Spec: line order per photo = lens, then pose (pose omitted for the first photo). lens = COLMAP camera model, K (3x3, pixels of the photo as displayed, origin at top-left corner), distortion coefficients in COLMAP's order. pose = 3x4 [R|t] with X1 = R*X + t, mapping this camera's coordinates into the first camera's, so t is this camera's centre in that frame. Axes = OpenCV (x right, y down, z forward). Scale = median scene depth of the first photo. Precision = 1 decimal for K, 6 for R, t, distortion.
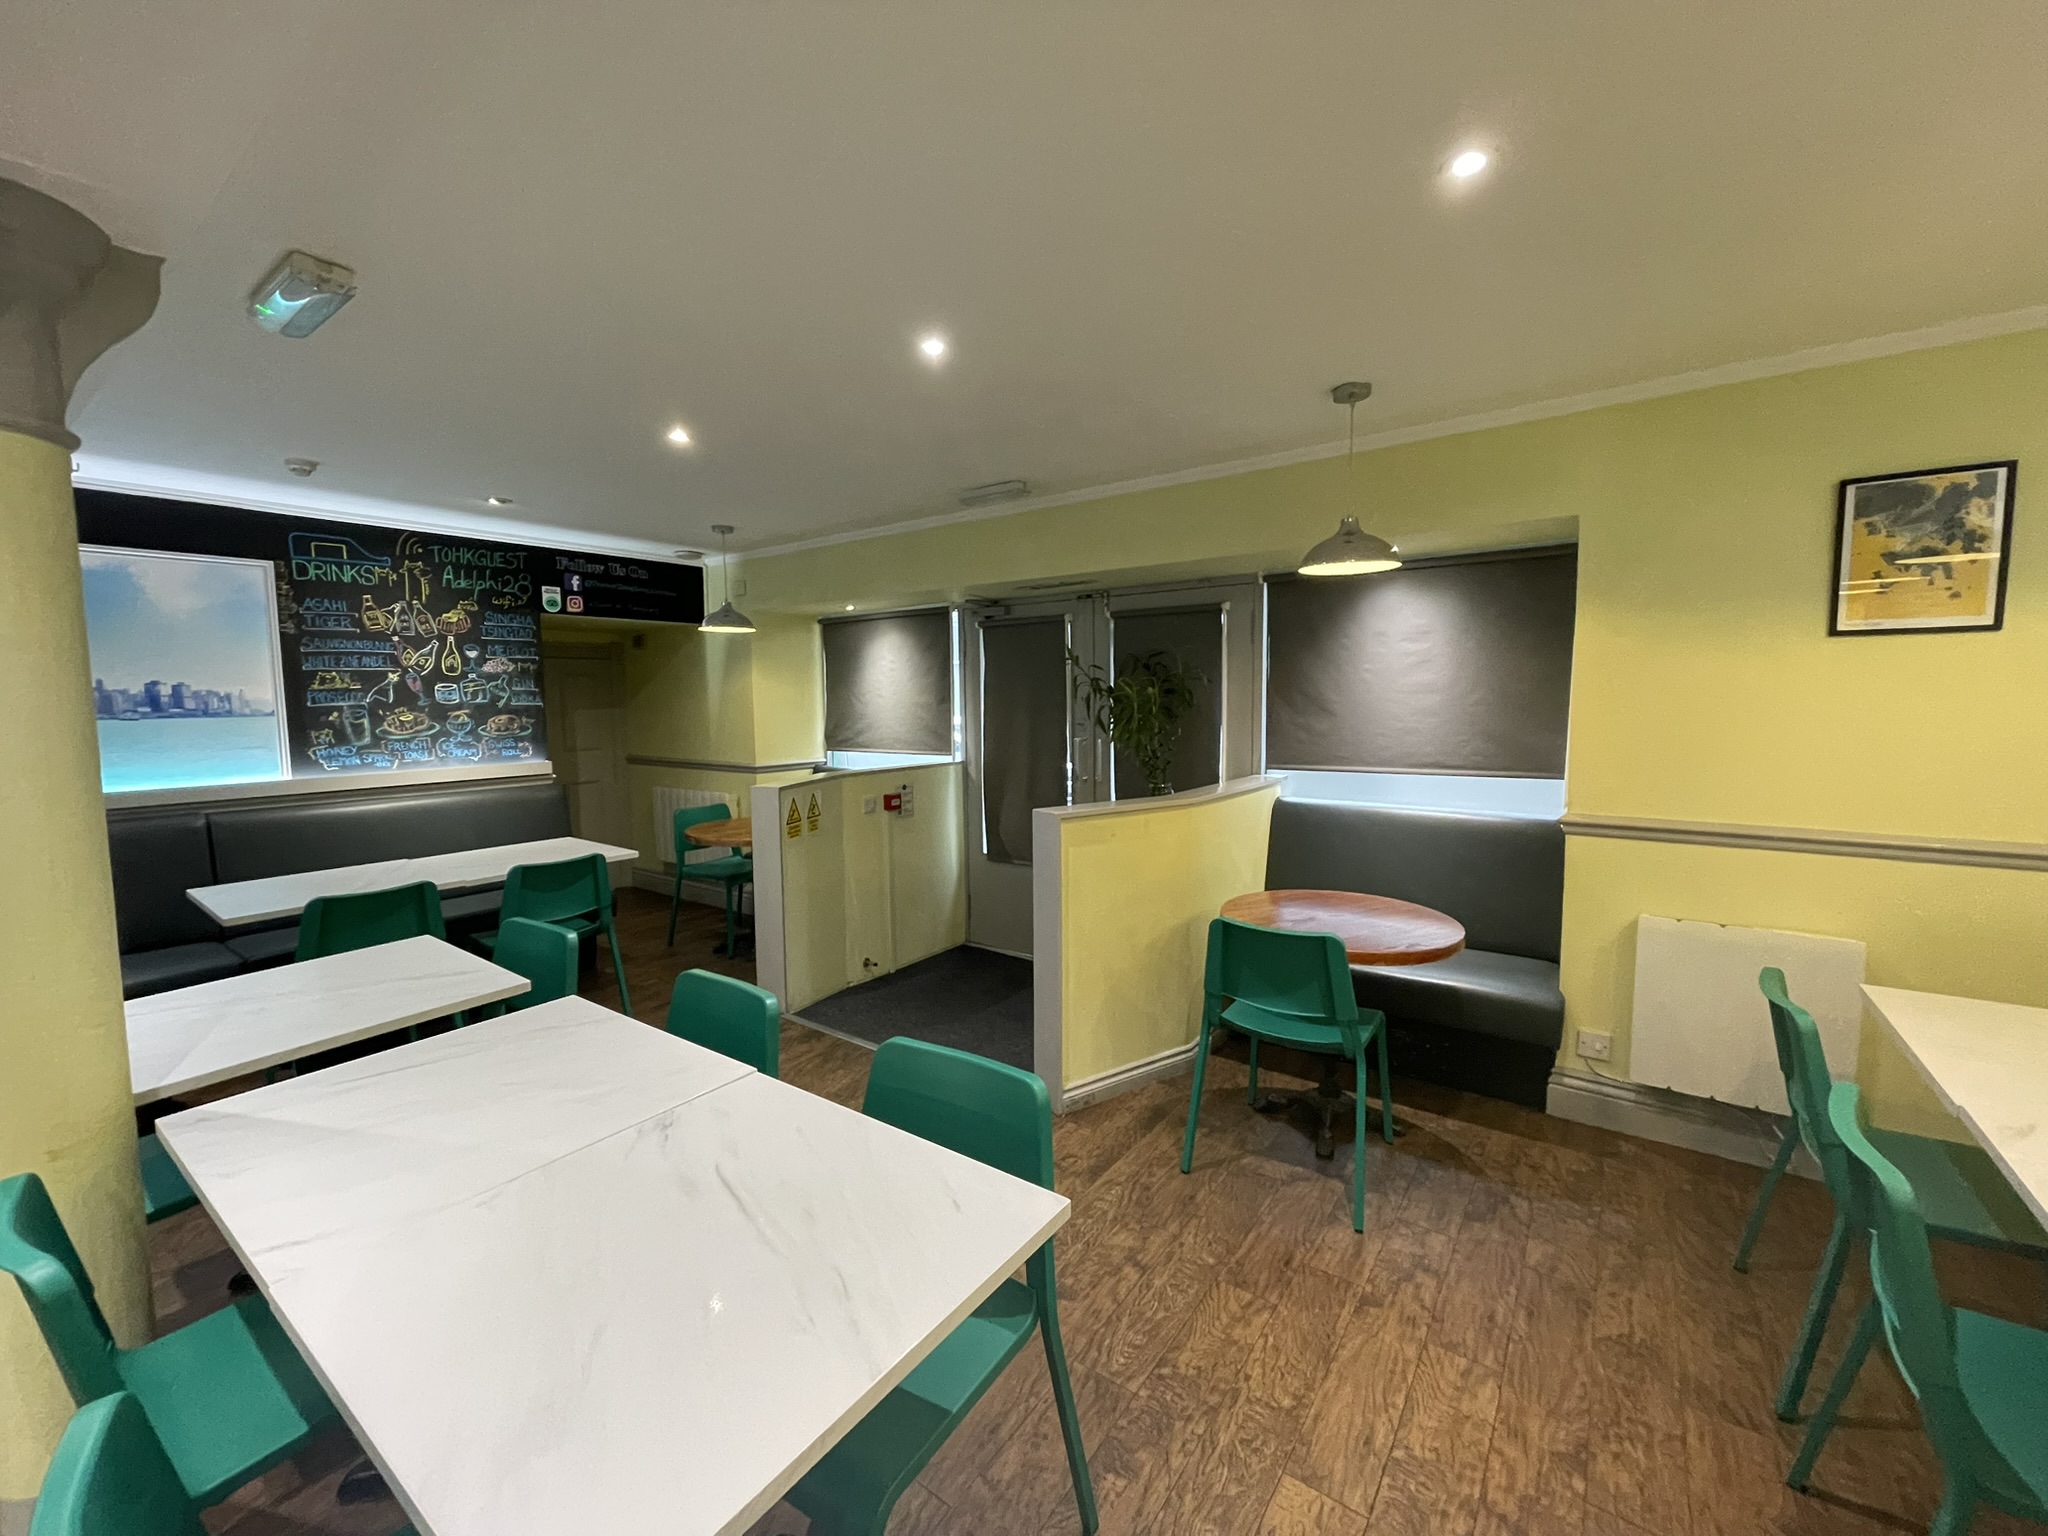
lens RADIAL K [[826.1, 0, 1028.1], [0, 826.1, 764.4], [0, 0, 1]] dist [0.000595, 0.000075]
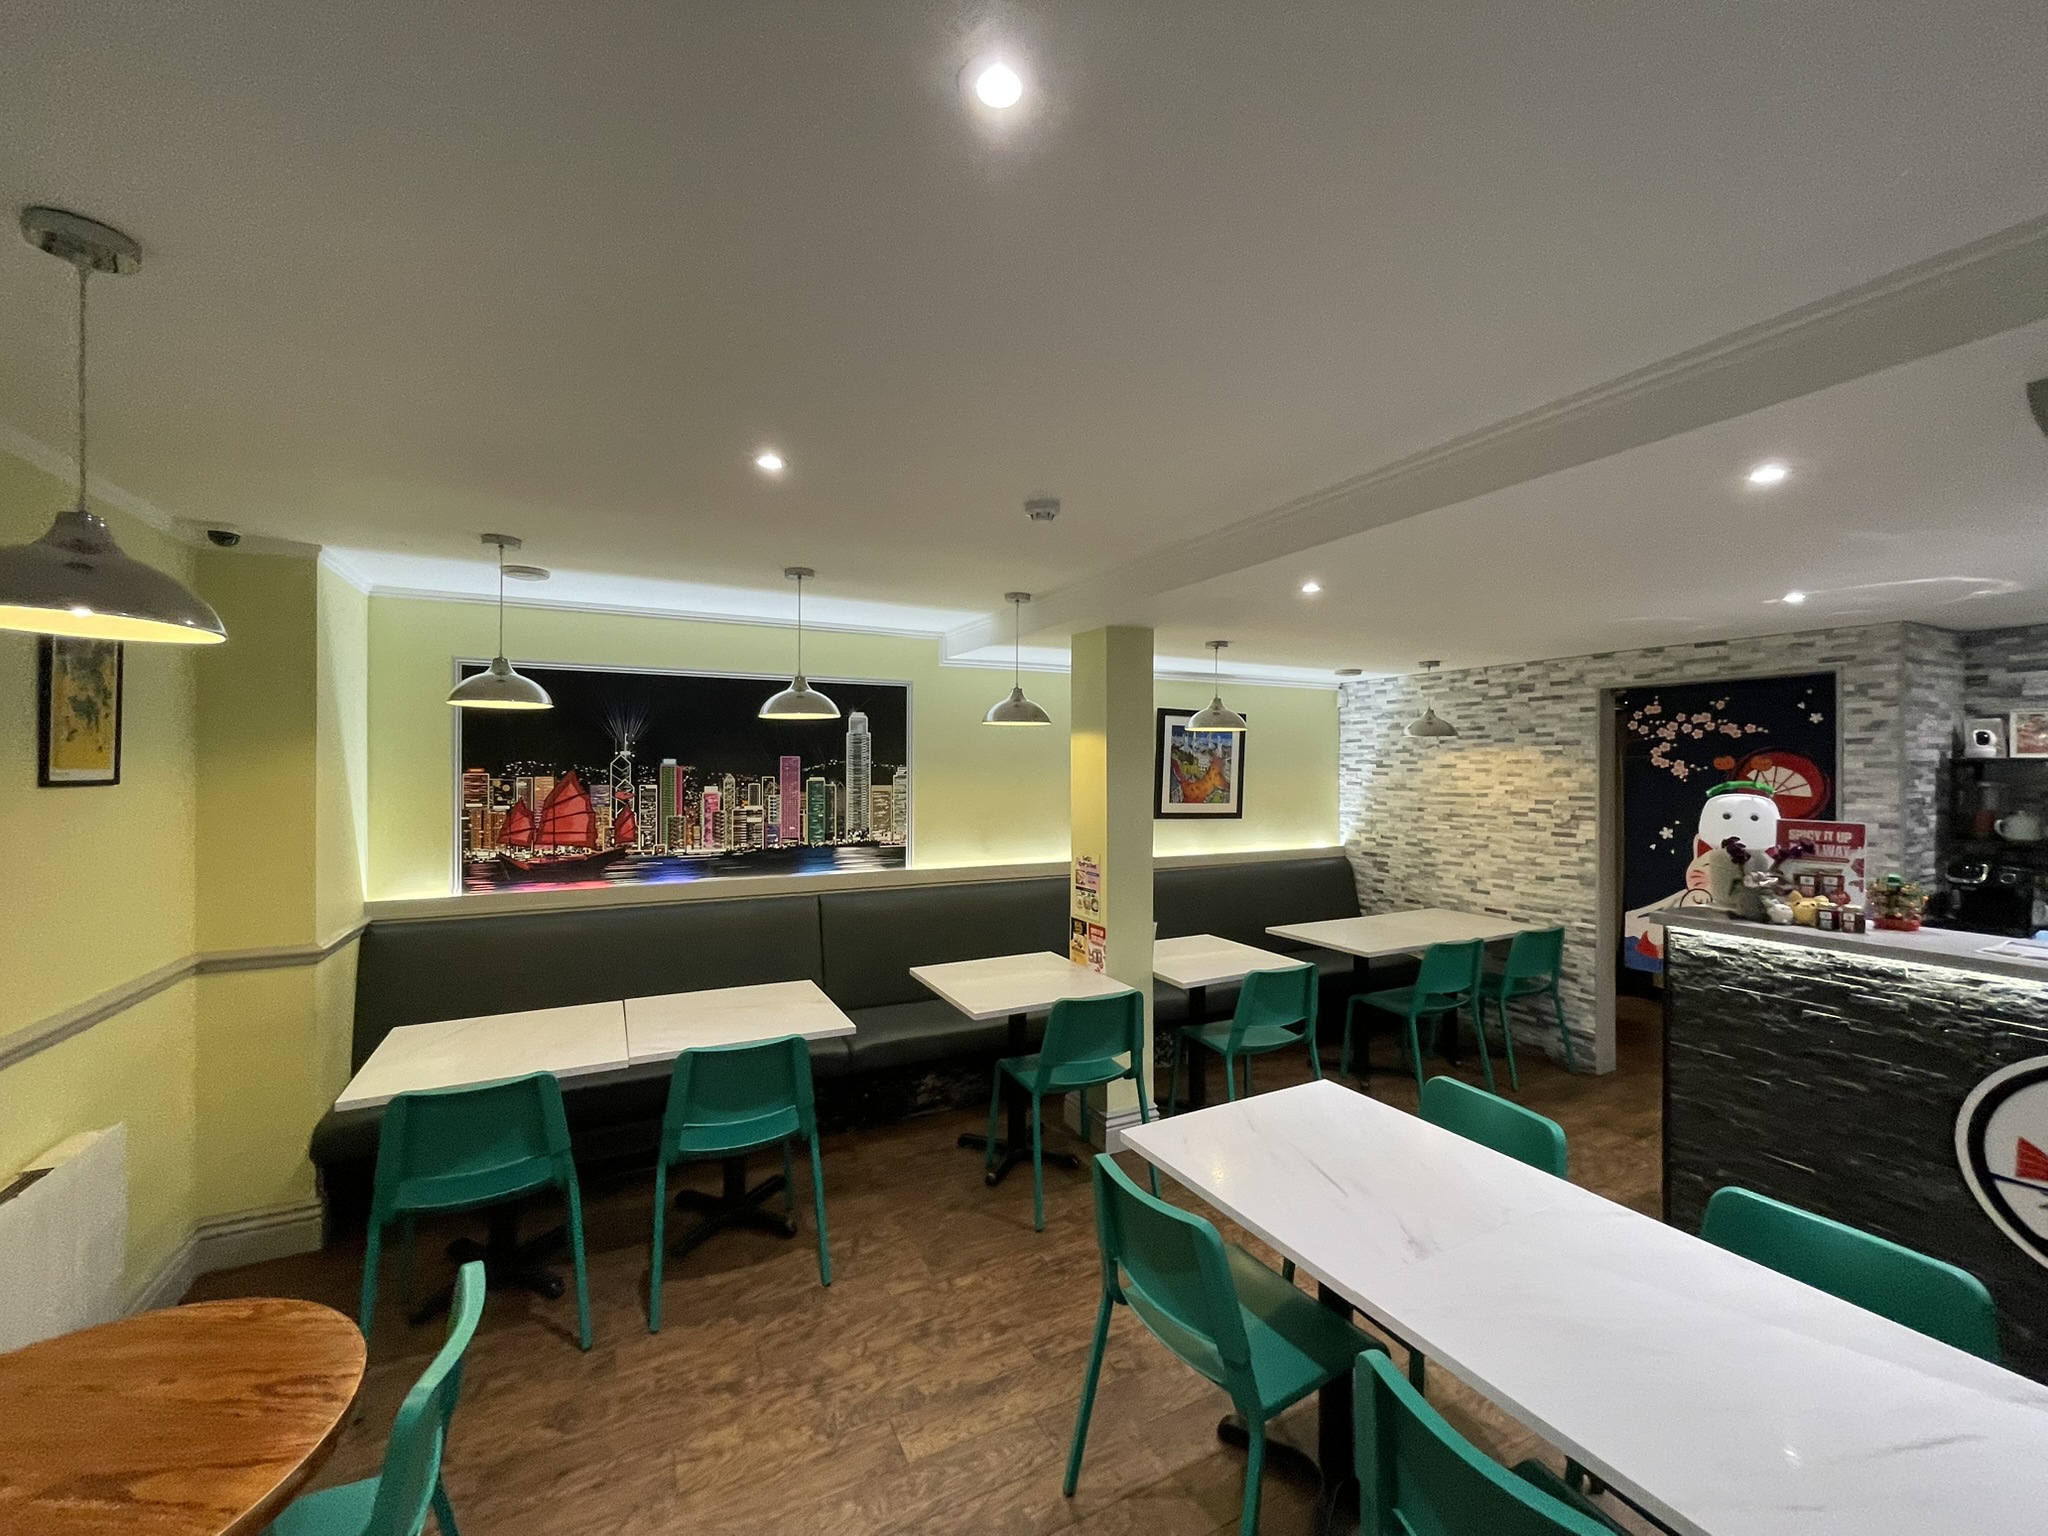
lens RADIAL K [[826.1, 0, 1024.8], [0, 826.1, 769.0], [0, 0, 1]] dist [0.000595, 0.000075]
pose [[-0.892266, 0.008712, 0.451426, -0.393968], [0.045279, 0.996500, 0.070266, -0.258981], [-0.449234, 0.083136, -0.889538, 1.798521]]
